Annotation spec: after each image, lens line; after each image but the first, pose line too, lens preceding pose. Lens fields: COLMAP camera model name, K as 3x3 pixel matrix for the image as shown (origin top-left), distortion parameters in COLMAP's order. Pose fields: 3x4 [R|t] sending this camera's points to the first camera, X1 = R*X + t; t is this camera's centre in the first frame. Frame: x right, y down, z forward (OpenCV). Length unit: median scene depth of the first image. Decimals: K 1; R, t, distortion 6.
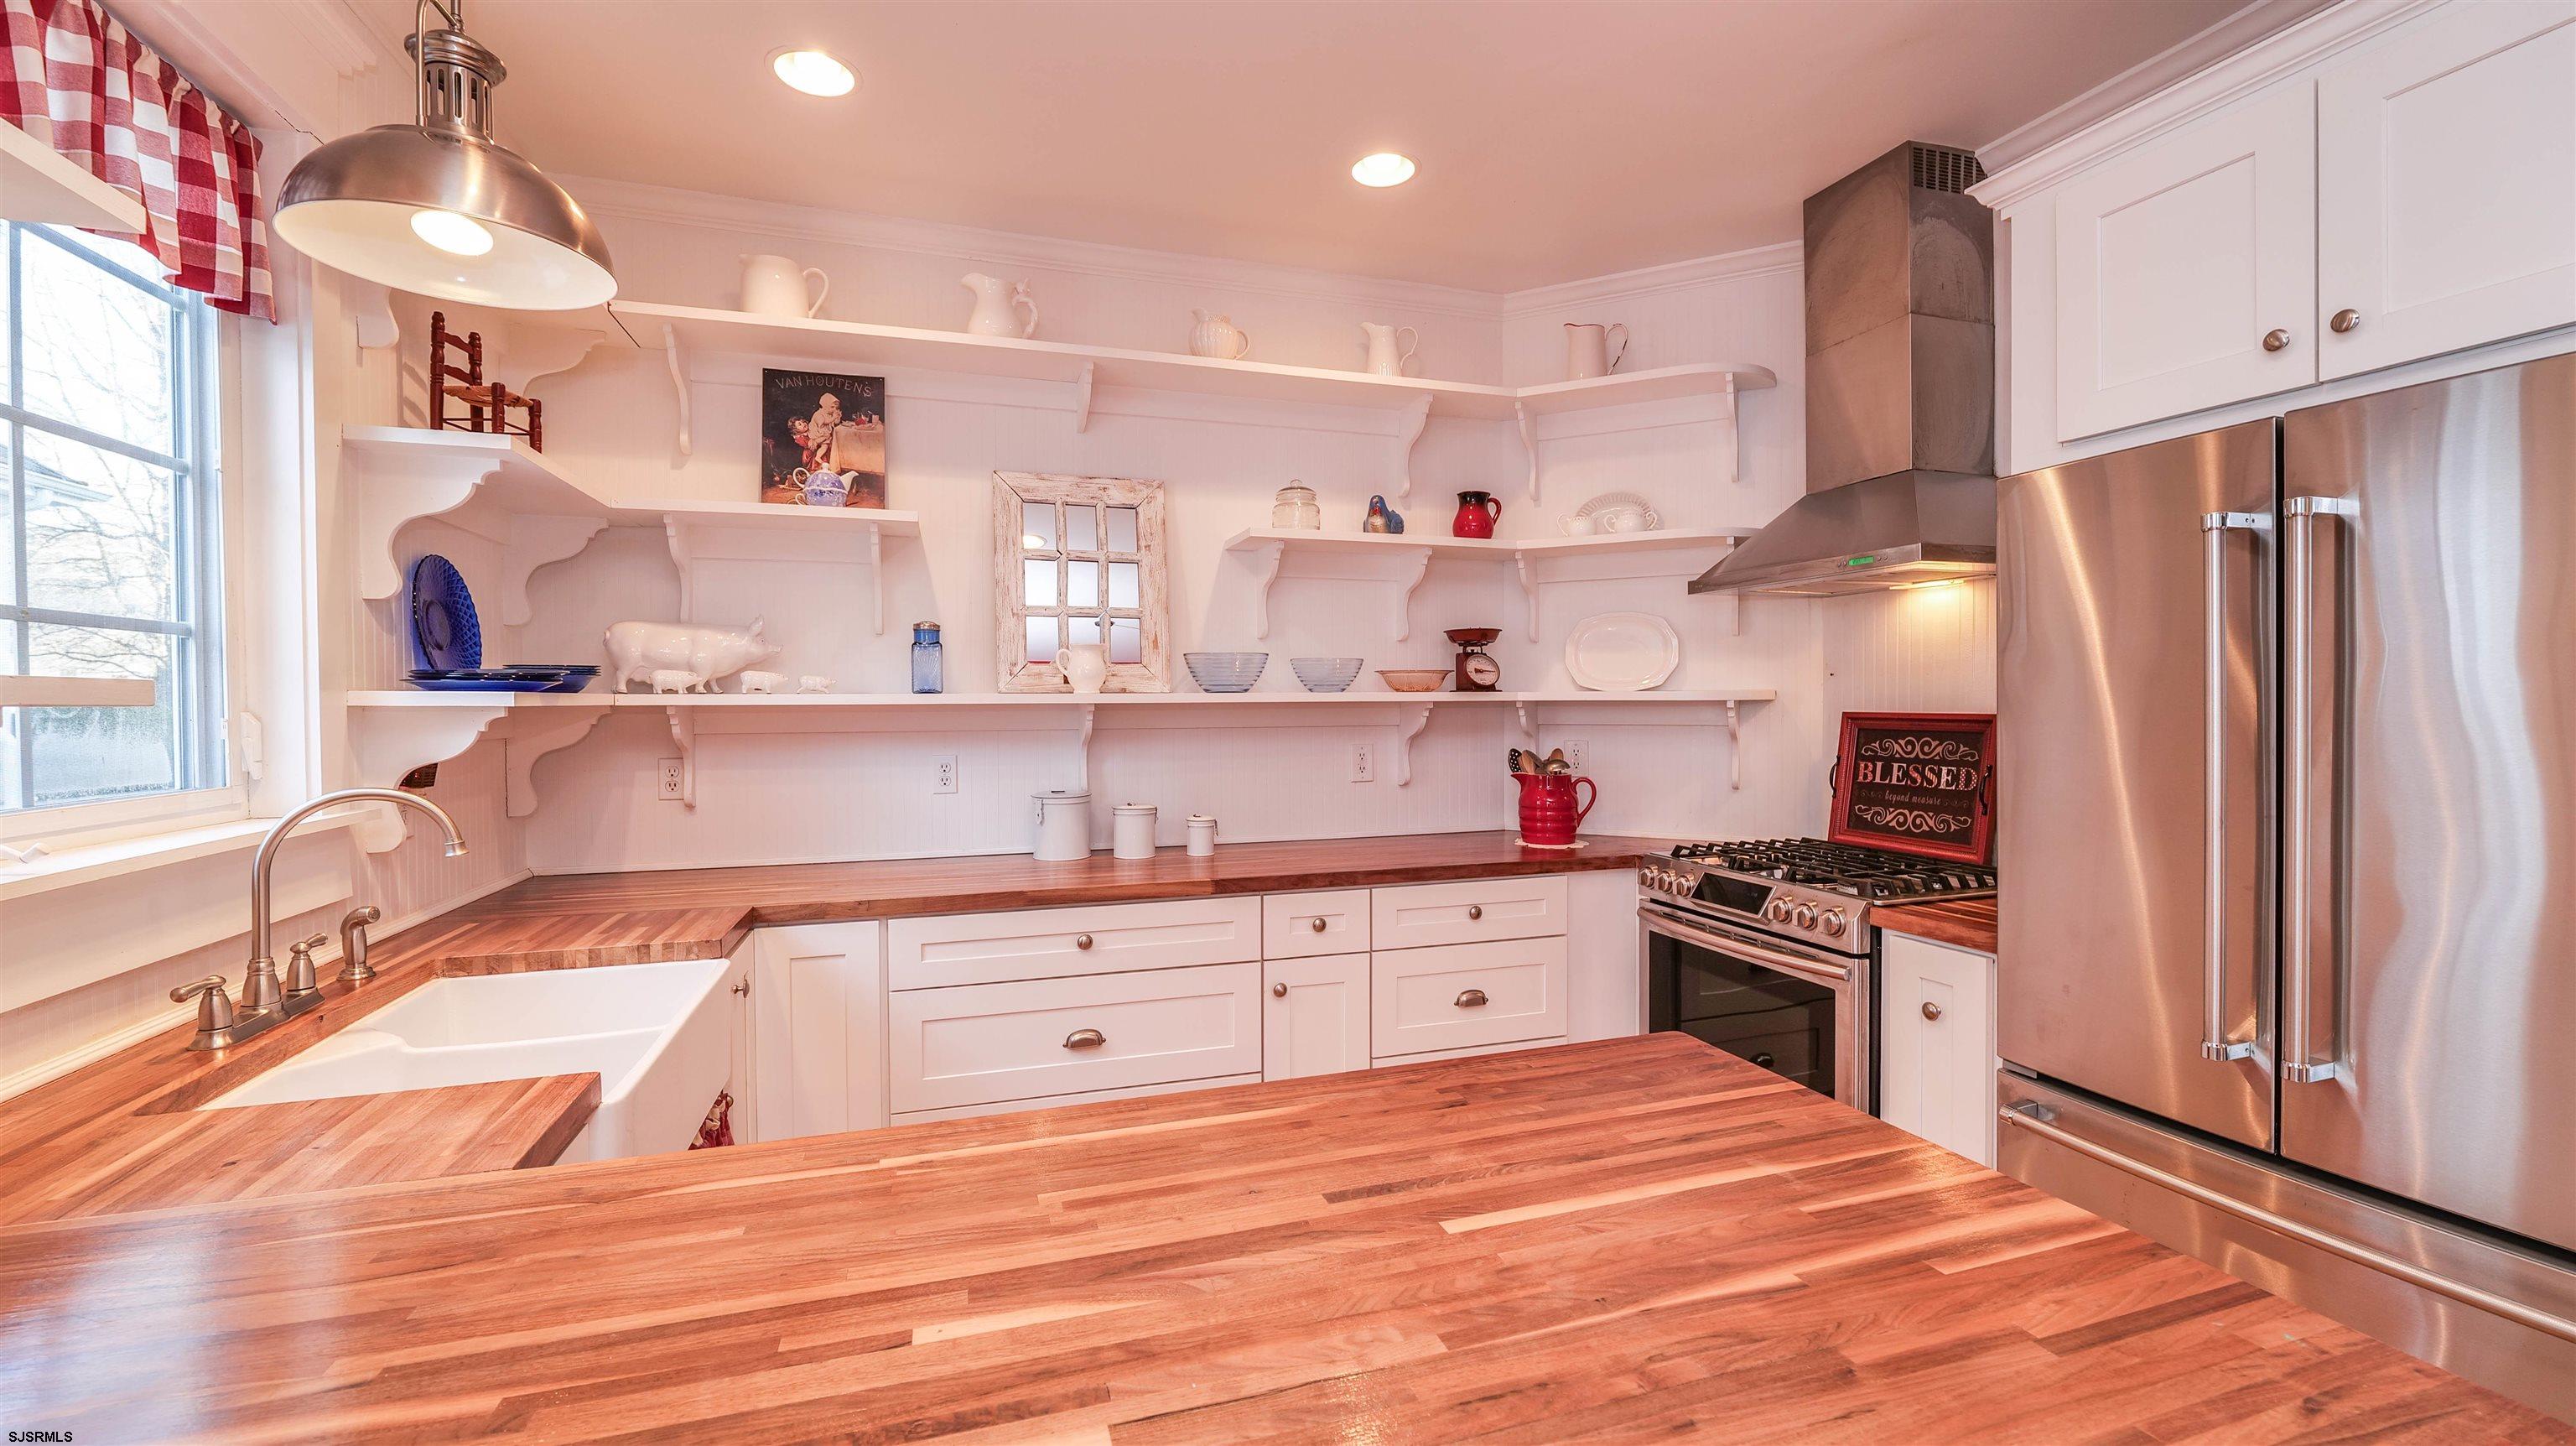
lens RADIAL K [[1046.2, 0, 1269.8], [0, 1046.2, 719.3], [0, 0, 1]] dist [-0.012699, 0.000674]
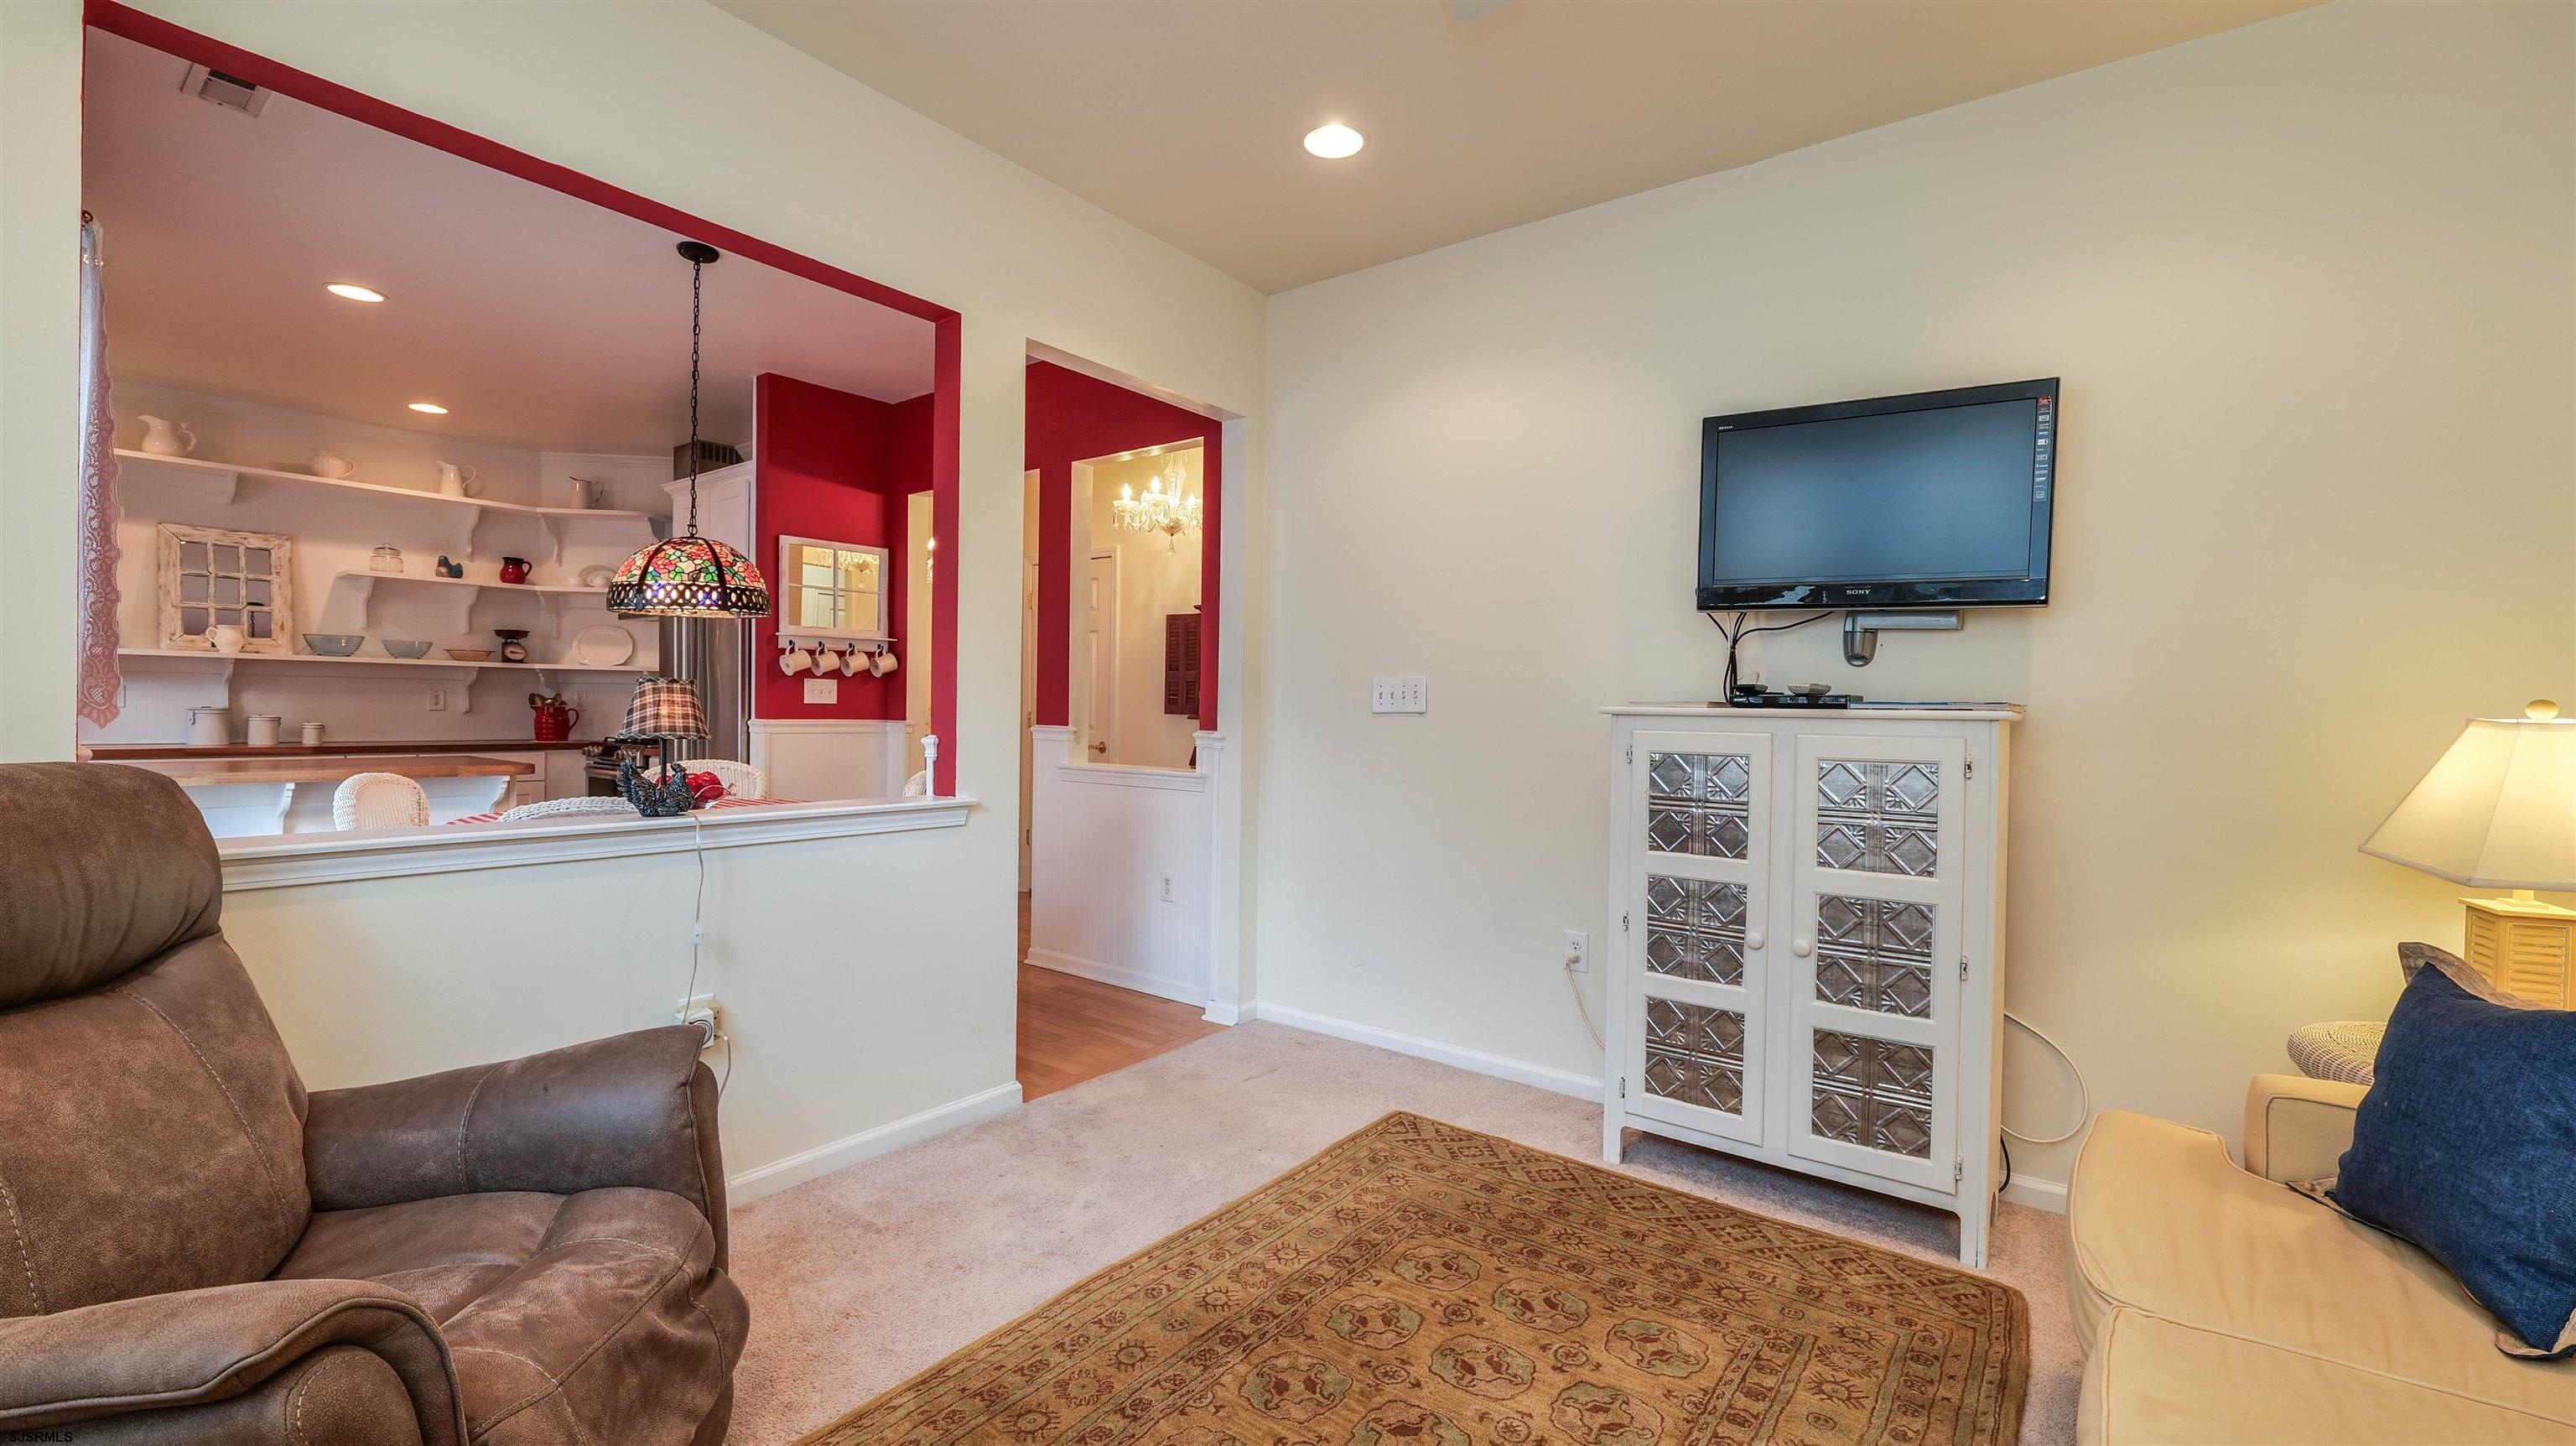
lens RADIAL K [[1046.2, 0, 1283.6], [0, 1046.2, 722.1], [0, 0, 1]] dist [-0.012699, 0.000674]
pose [[0.820296, 0.014556, 0.571754, 0.308293], [-0.015253, 0.999877, -0.003572, 0.075125], [-0.571736, -0.005791, 0.820417, -1.543079]]
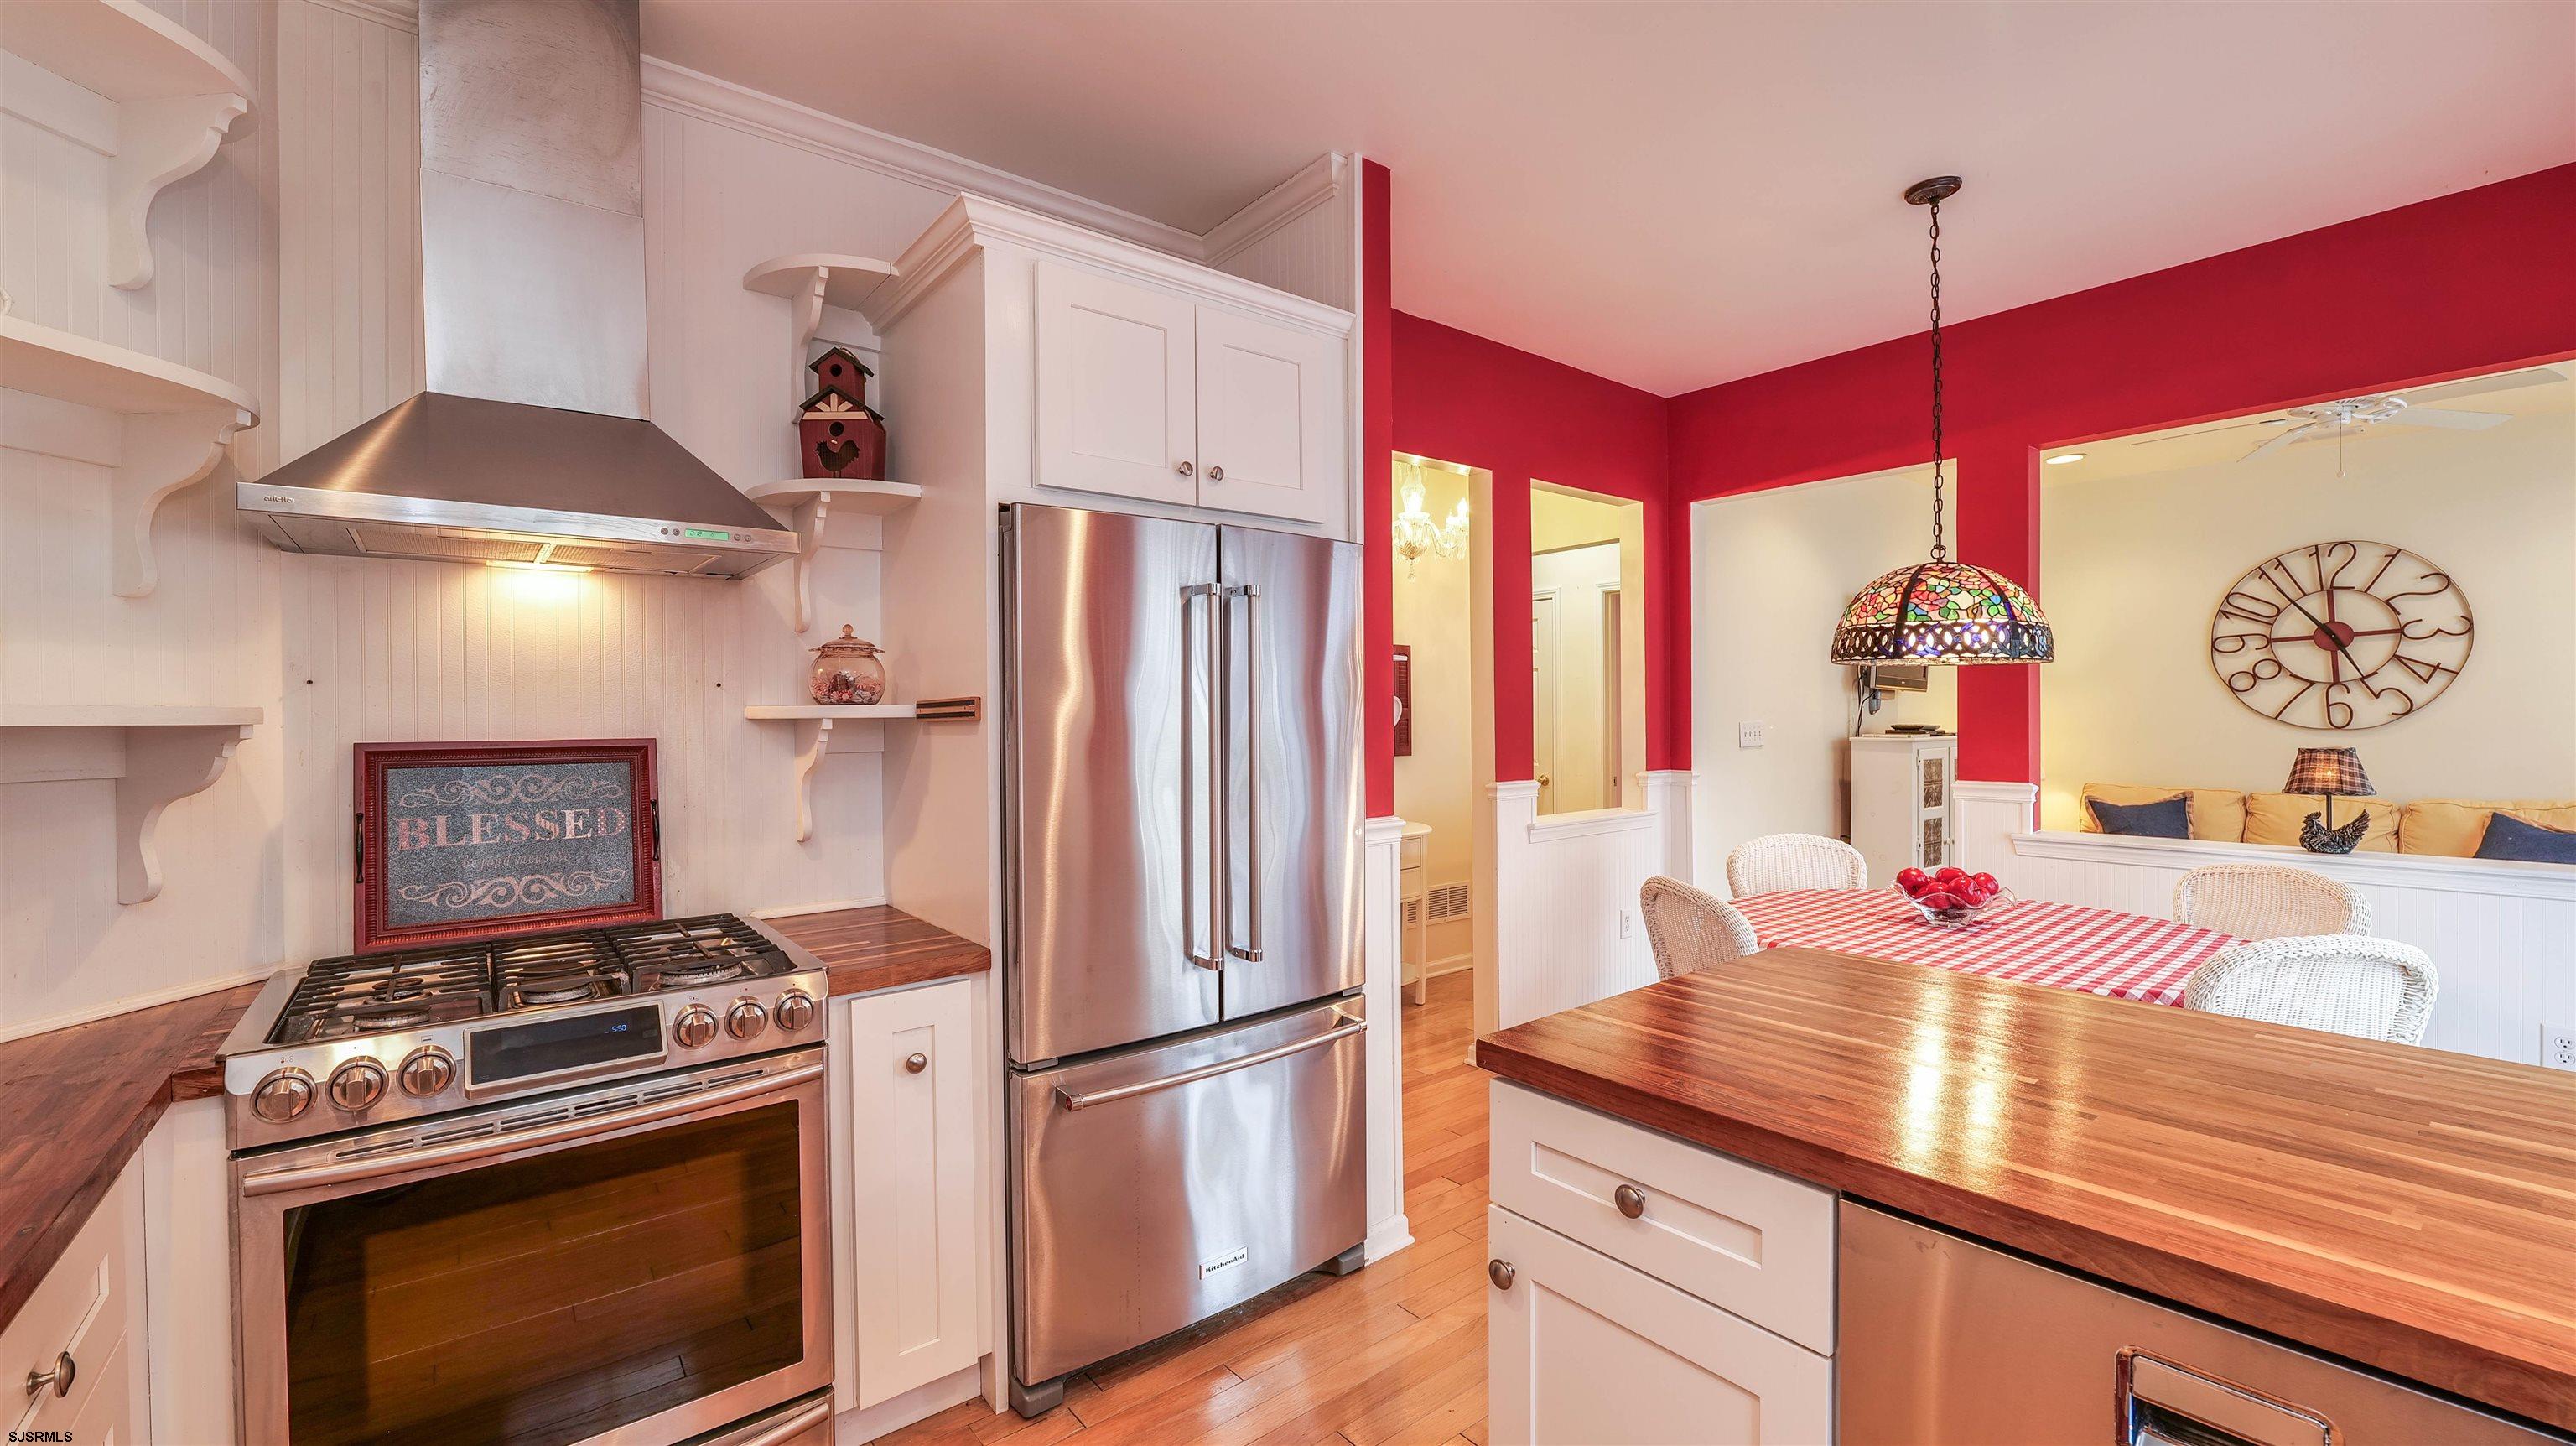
lens RADIAL K [[1046.2, 0, 1279.5], [0, 1046.2, 713.1], [0, 0, 1]] dist [-0.012699, 0.000674]
pose [[-0.359585, 0.009387, 0.933065, -0.232351], [0.028720, 0.999587, 0.001012, -0.010288], [-0.932670, 0.027161, -0.359706, 0.735541]]
